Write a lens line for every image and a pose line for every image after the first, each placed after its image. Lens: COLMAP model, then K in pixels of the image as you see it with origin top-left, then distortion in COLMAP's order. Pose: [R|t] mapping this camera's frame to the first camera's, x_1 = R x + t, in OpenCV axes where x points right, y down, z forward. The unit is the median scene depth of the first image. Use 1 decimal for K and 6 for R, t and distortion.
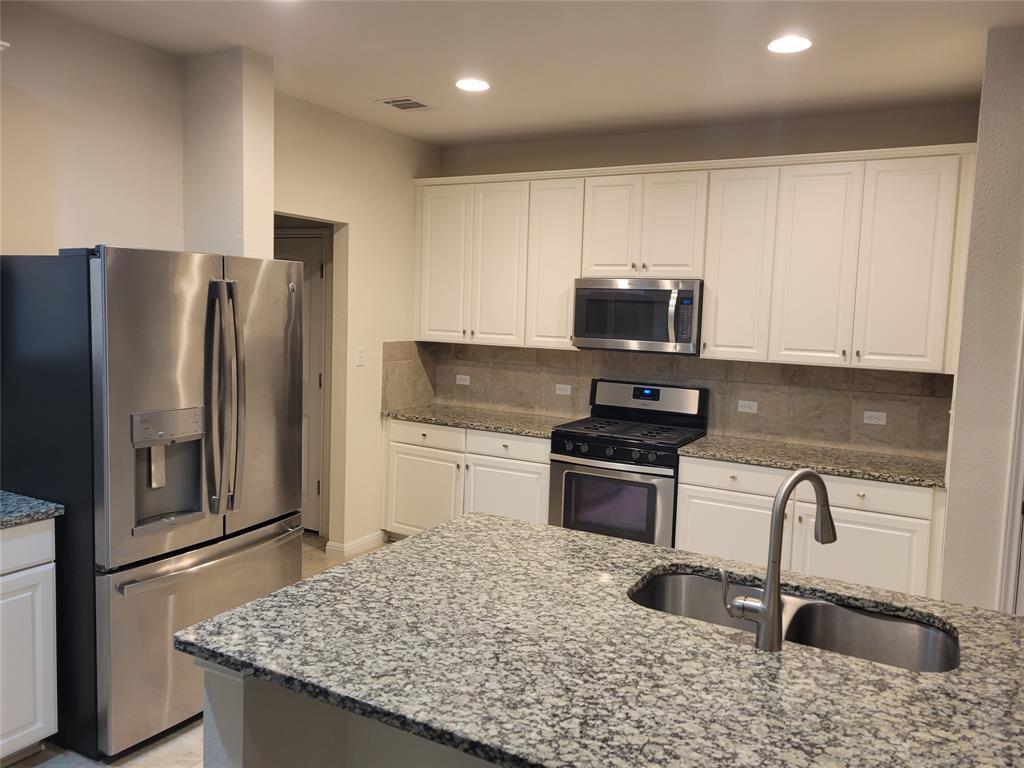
lens RADIAL K [[773.3, 0, 509.8], [0, 773.3, 374.5], [0, 0, 1]] dist [0.038069, -0.002497]
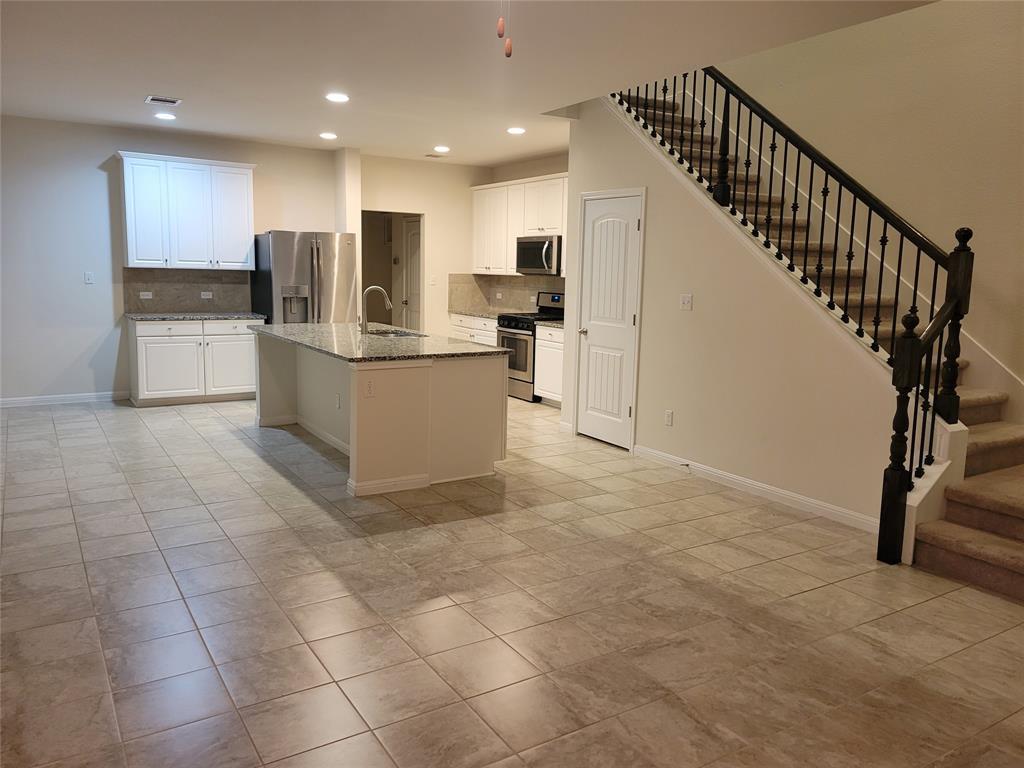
lens RADIAL K [[773.3, 0, 510.4], [0, 773.3, 361.8], [0, 0, 1]] dist [0.038069, -0.002497]
pose [[0.879881, 0.045238, -0.473036, 0.962037], [-0.036253, 0.998948, 0.028100, 0.126934], [0.473809, -0.007576, 0.880595, -0.677726]]
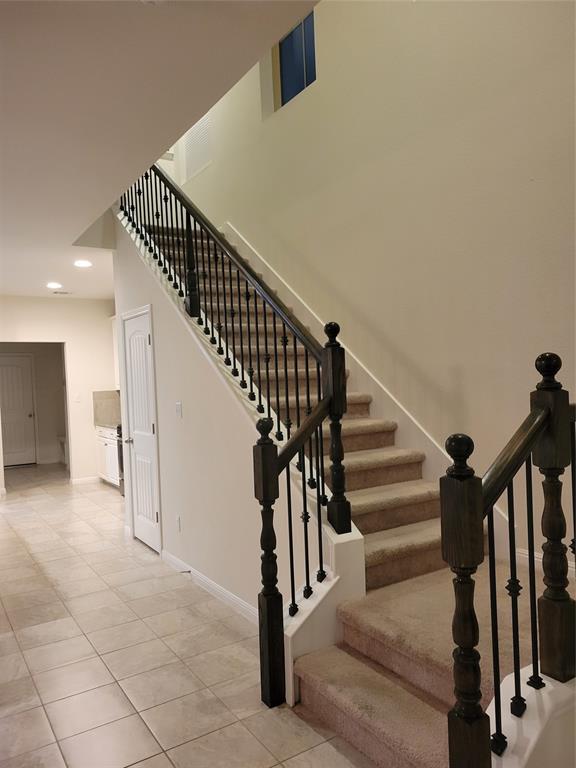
lens RADIAL K [[580.0, 0, 290.6], [0, 580.0, 388.6], [0, 0, 1]] dist [0.038069, -0.002497]
pose [[0.877646, -0.060527, -0.475472, 1.231804], [0.029820, 0.996968, -0.071870, 0.096098], [0.478381, 0.048898, 0.876790, -0.225974]]
